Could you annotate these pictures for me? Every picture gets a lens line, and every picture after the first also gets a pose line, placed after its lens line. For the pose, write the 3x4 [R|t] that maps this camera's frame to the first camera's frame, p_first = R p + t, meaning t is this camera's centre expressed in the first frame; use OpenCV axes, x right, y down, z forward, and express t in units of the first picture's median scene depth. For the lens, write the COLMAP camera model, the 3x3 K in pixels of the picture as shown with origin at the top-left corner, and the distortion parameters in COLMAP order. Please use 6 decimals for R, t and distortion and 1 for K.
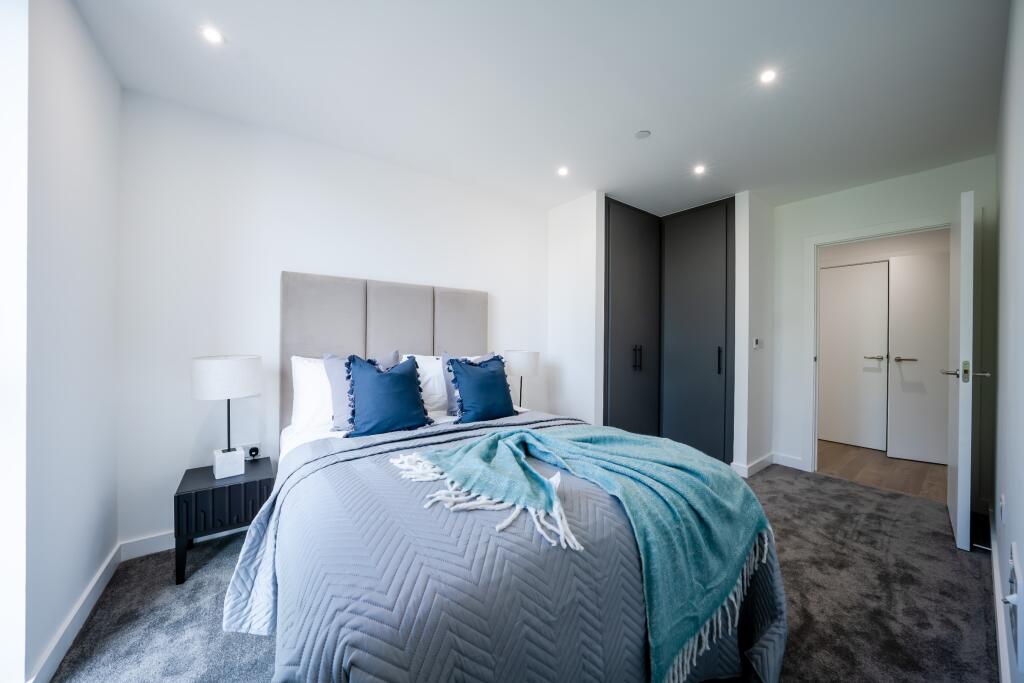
lens RADIAL K [[371.4, 0, 513.7], [0, 371.4, 339.5], [0, 0, 1]] dist [-0.022399, 0.003685]
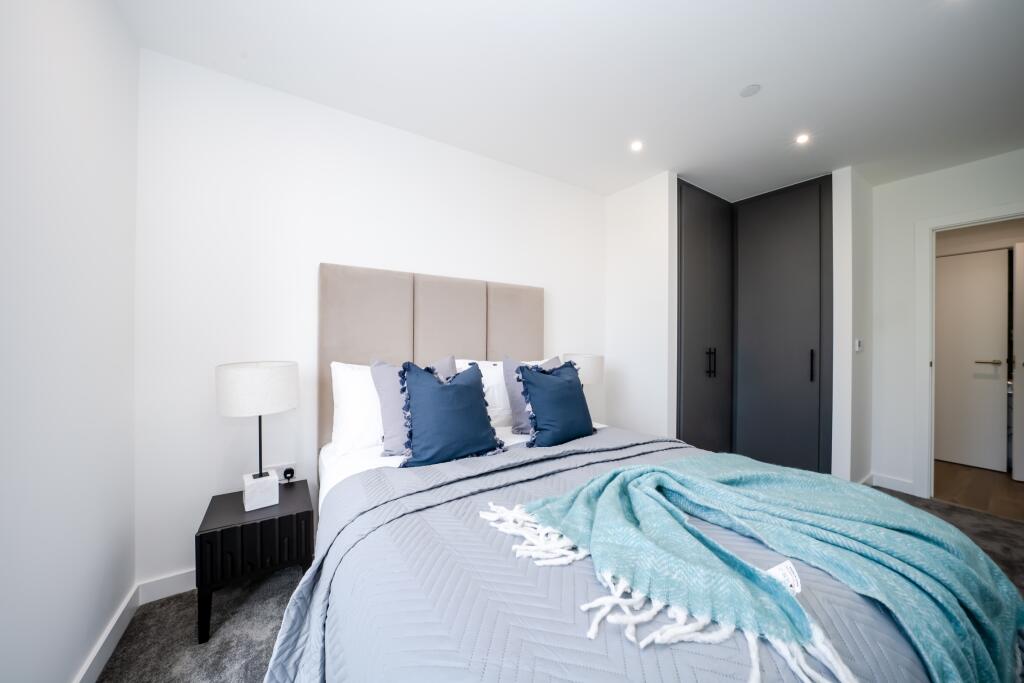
lens RADIAL K [[371.4, 0, 517.2], [0, 371.4, 341.6], [0, 0, 1]] dist [-0.022399, 0.003685]
pose [[0.998515, -0.003336, -0.054371, -0.151957], [0.003237, 0.999993, -0.001912, -0.000928], [0.054377, 0.001733, 0.998519, 0.202401]]
